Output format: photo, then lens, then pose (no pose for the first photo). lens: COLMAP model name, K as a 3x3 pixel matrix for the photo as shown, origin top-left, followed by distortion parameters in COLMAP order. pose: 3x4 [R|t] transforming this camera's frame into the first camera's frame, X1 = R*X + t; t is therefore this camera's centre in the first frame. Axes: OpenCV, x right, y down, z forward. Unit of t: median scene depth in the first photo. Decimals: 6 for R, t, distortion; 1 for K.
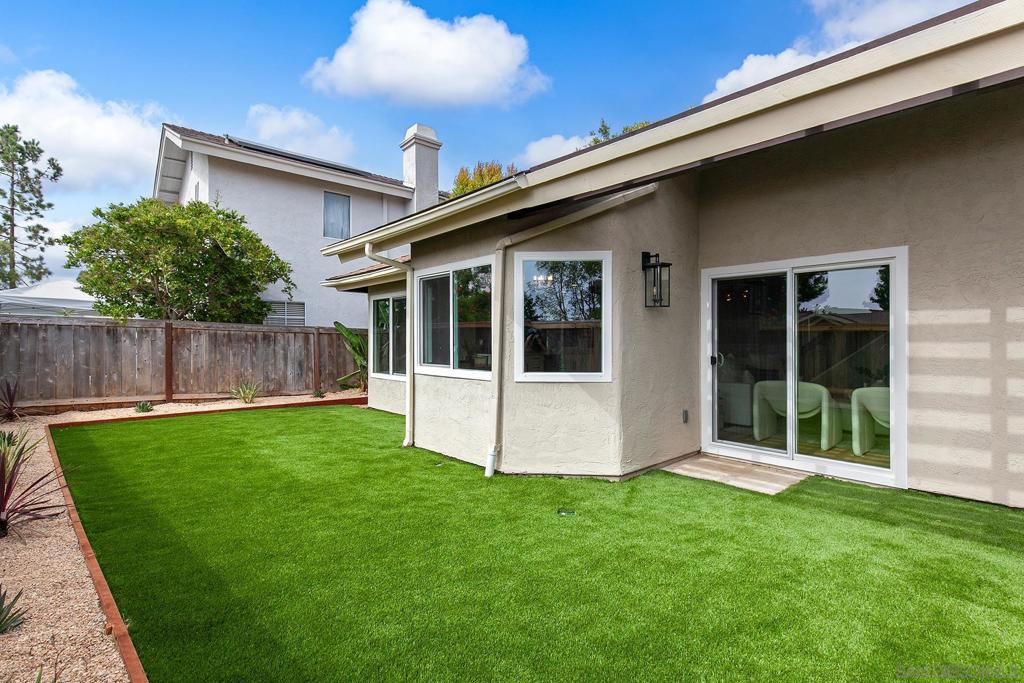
lens RADIAL K [[468.7, 0, 509.6], [0, 468.7, 339.7], [0, 0, 1]] dist [0.006978, 0.000234]
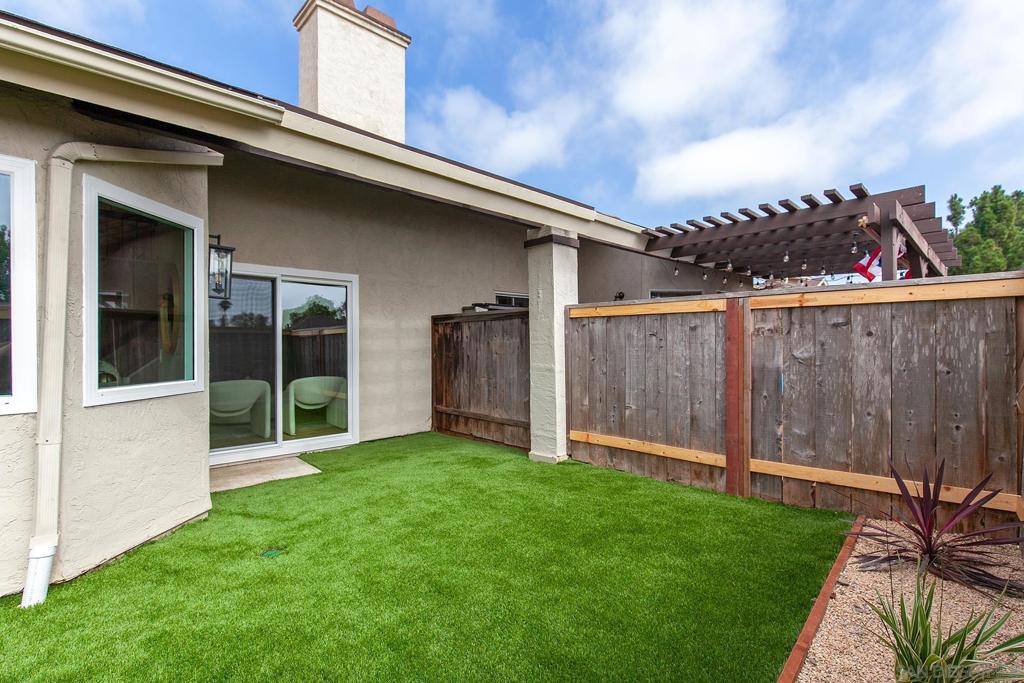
lens RADIAL K [[468.7, 0, 510.0], [0, 468.7, 345.2], [0, 0, 1]] dist [0.006978, 0.000234]
pose [[-0.006264, 0.002273, 0.999978, -0.622167], [0.007484, 0.999970, -0.002226, 0.024846], [-0.999952, 0.007470, -0.006281, 0.562981]]
